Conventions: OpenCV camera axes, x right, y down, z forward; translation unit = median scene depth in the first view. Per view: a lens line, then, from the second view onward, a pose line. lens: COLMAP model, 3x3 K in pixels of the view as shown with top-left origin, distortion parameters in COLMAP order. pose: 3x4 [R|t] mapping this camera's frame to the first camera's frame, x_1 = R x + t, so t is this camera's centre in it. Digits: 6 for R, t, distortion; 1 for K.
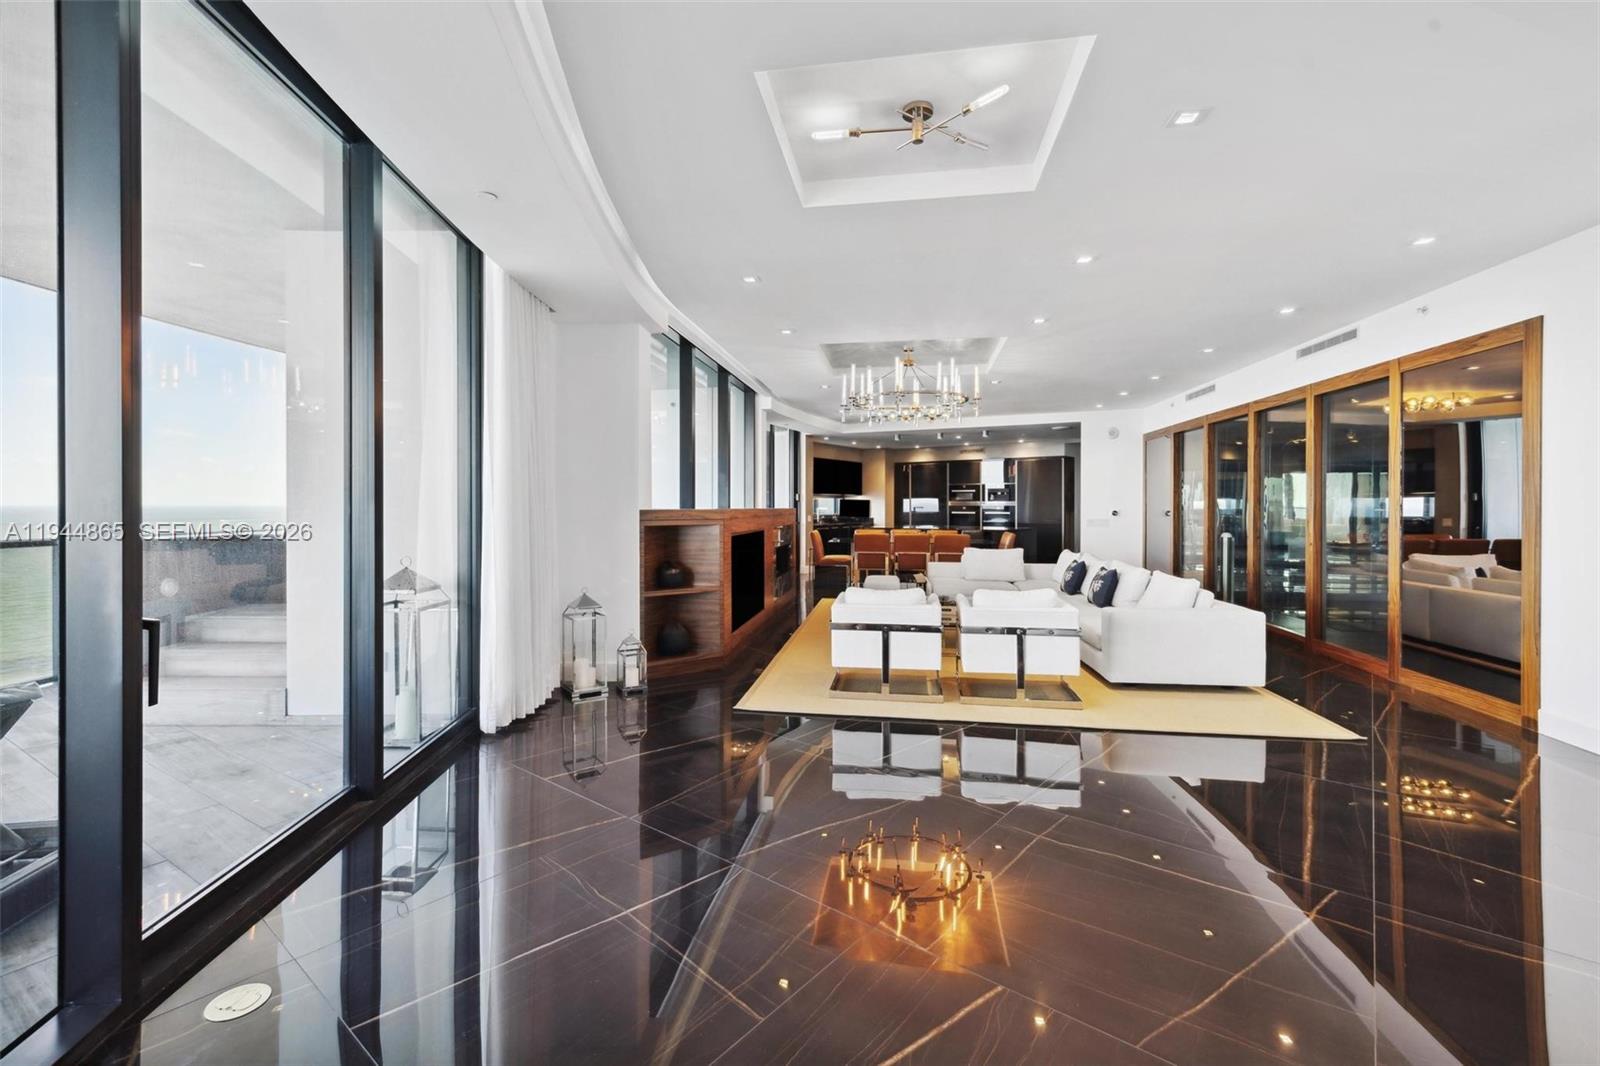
lens RADIAL K [[691.5, 0, 797.1], [0, 691.5, 497.4], [0, 0, 1]] dist [0.000078, 0.000134]
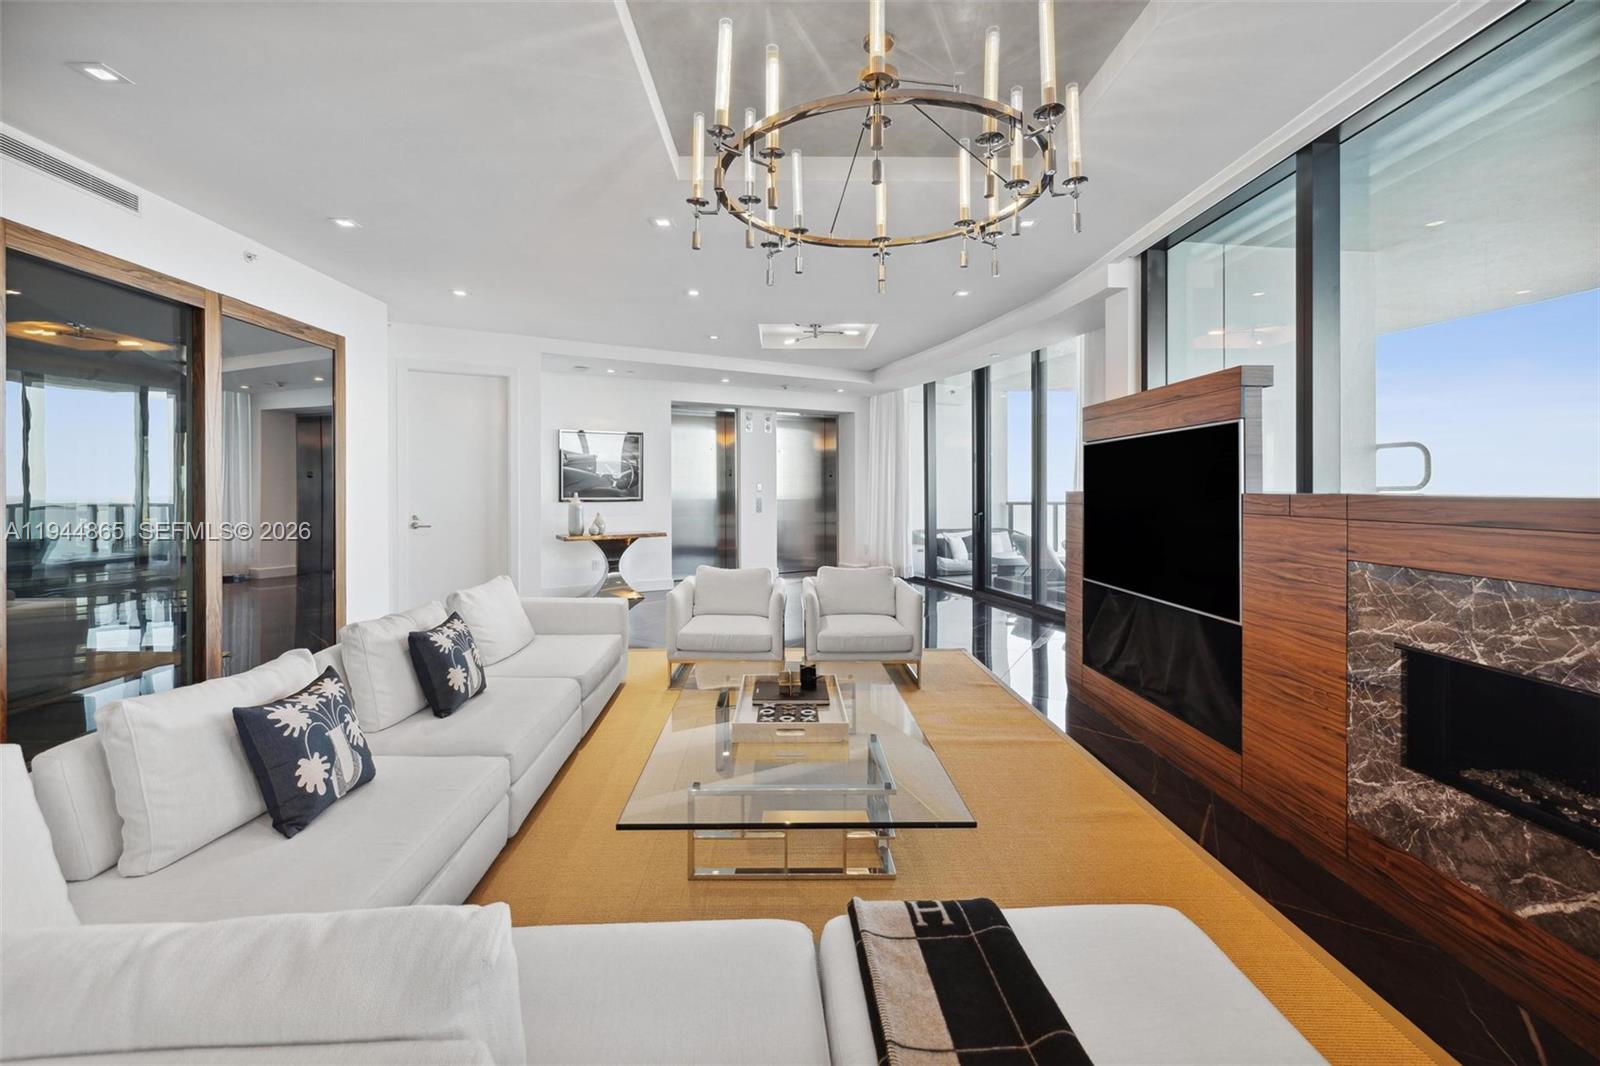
lens RADIAL K [[691.5, 0, 797.1], [0, 691.5, 497.4], [0, 0, 1]] dist [0.000078, 0.000134]
pose [[-0.984588, 0.000713, -0.174888, 0.340301], [0.000194, 0.999996, 0.002980, 0.020627], [0.174889, 0.002900, -0.984584, 1.707282]]
